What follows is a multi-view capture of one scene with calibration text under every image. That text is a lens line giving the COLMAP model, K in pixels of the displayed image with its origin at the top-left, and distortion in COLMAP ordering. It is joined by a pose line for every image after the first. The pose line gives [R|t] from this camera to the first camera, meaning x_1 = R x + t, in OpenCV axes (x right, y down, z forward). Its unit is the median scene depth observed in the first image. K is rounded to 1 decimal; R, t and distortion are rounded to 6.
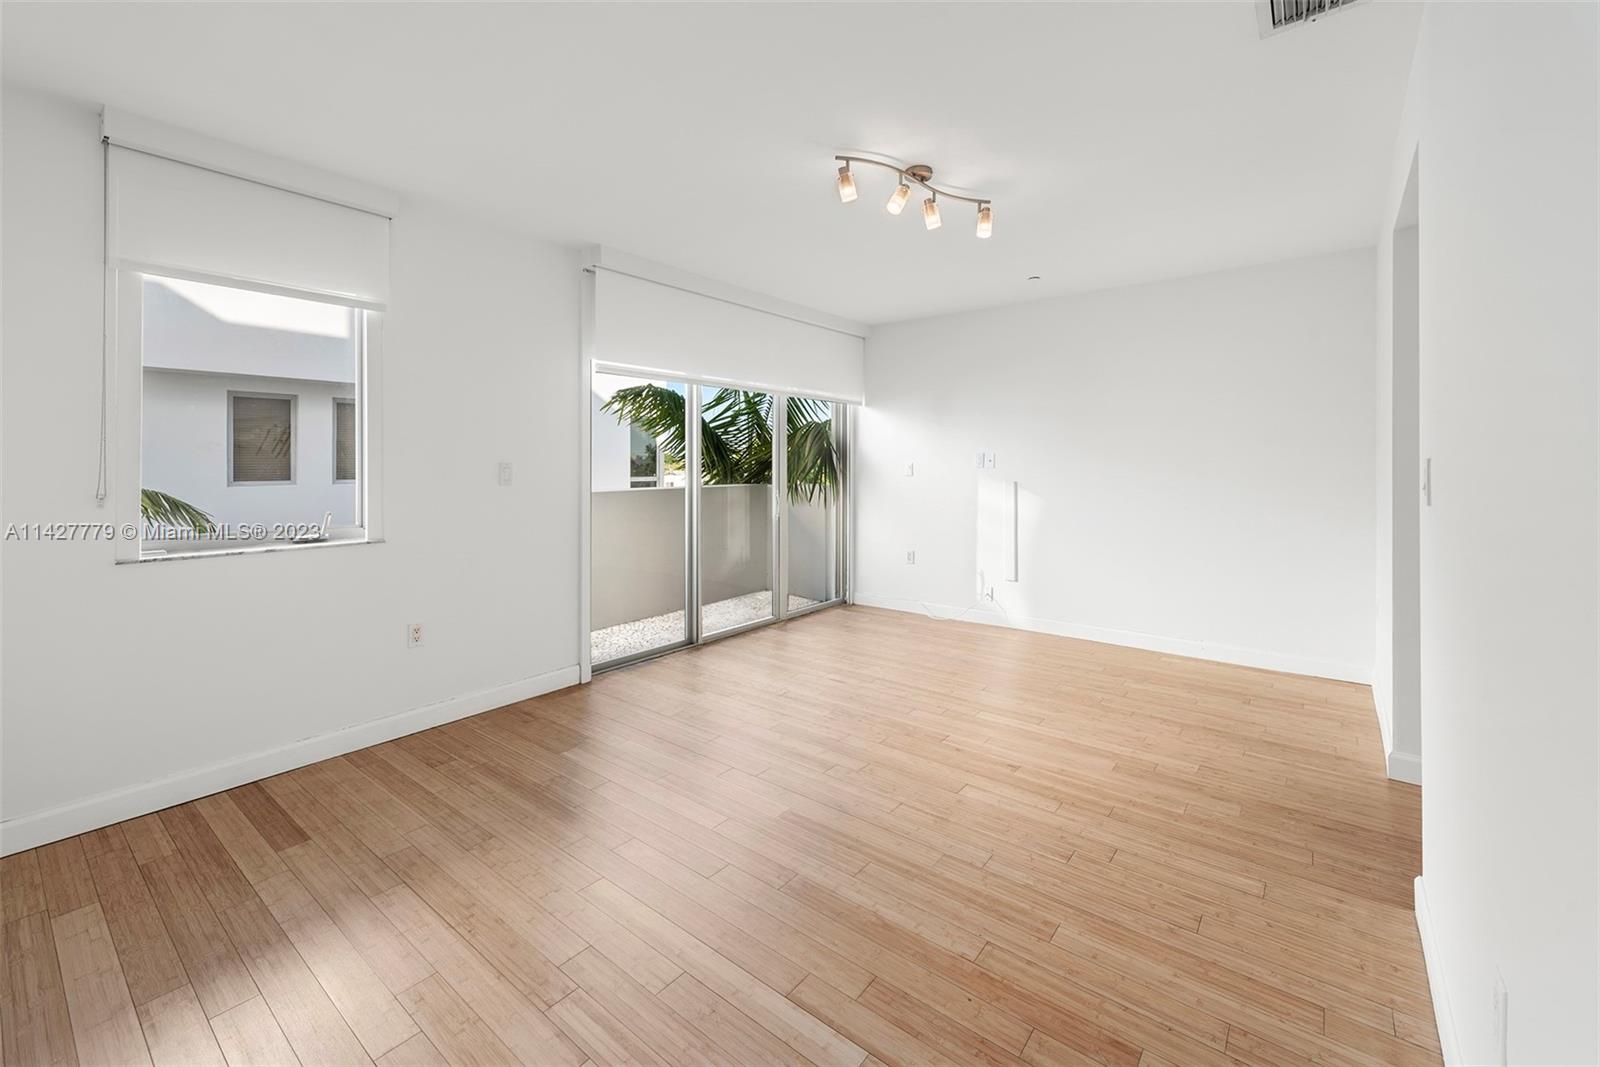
lens RADIAL K [[659.9, 0, 768.0], [0, 659.9, 521.0], [0, 0, 1]] dist [0.022859, 0.000107]
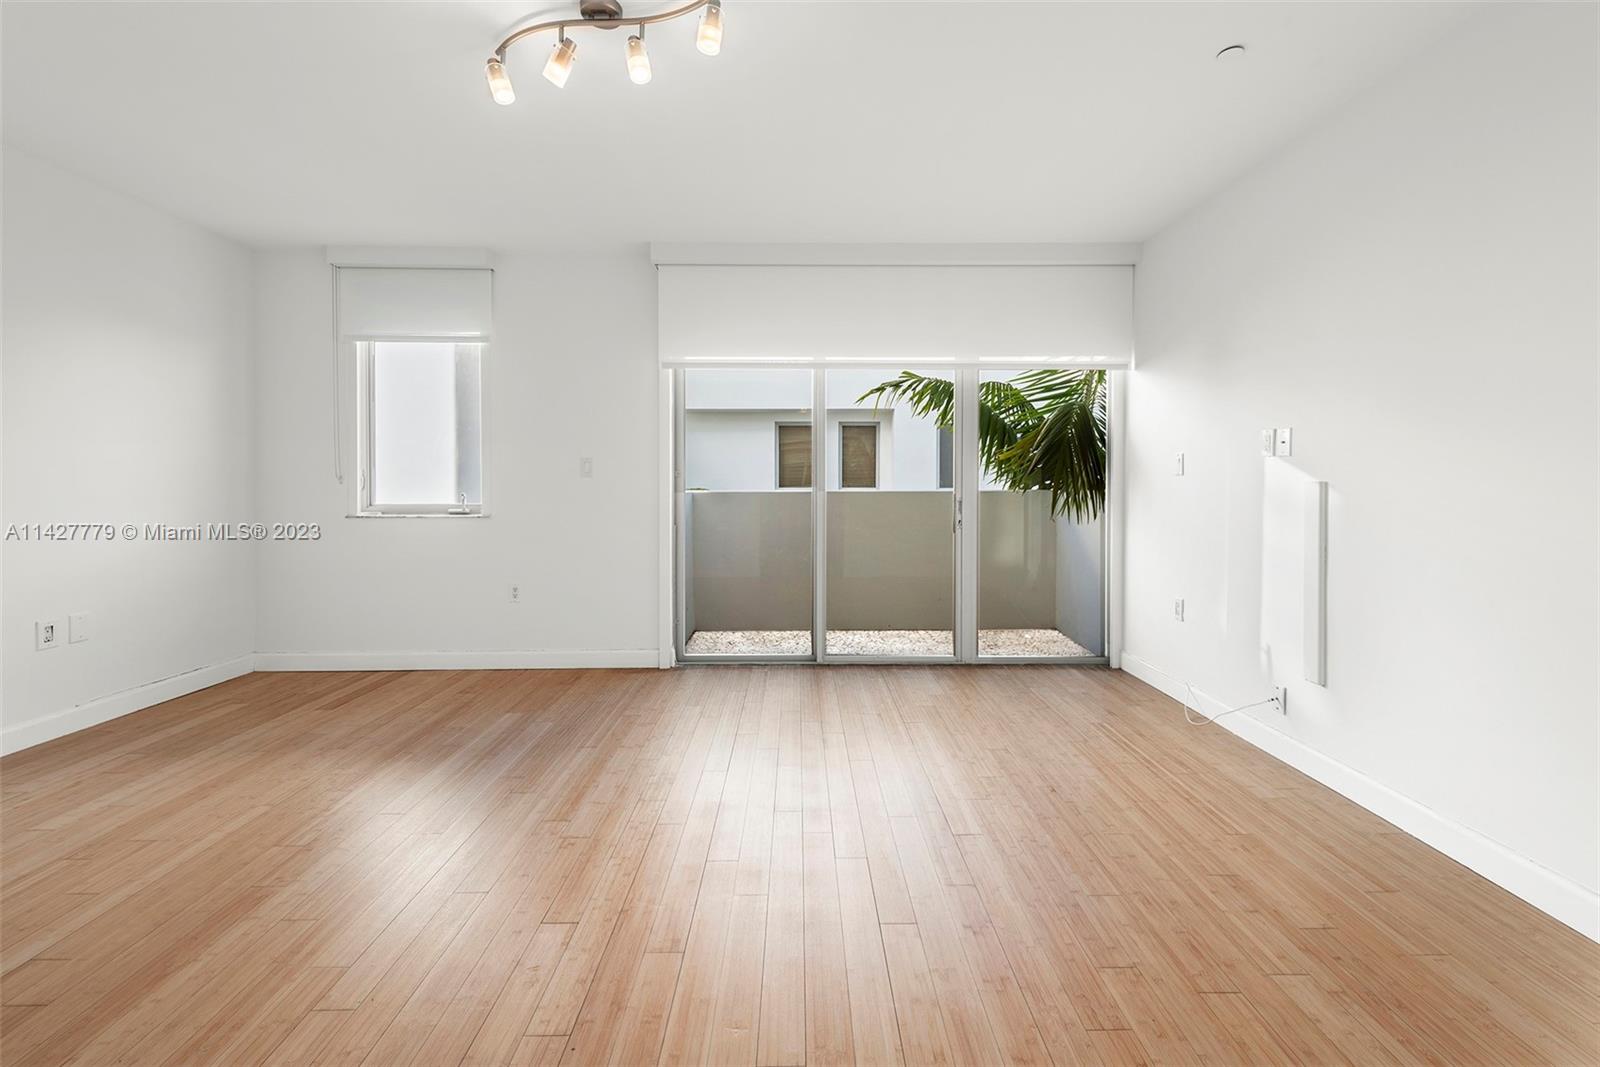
lens RADIAL K [[633.5, 0, 805.5], [0, 633.5, 530.5], [0, 0, 1]] dist [0.004573, -0.000018]
pose [[0.650548, 0.062971, -0.756850, 0.810886], [-0.067575, 0.997403, 0.024901, -0.017121], [0.756453, 0.034945, 0.653114, 0.680283]]
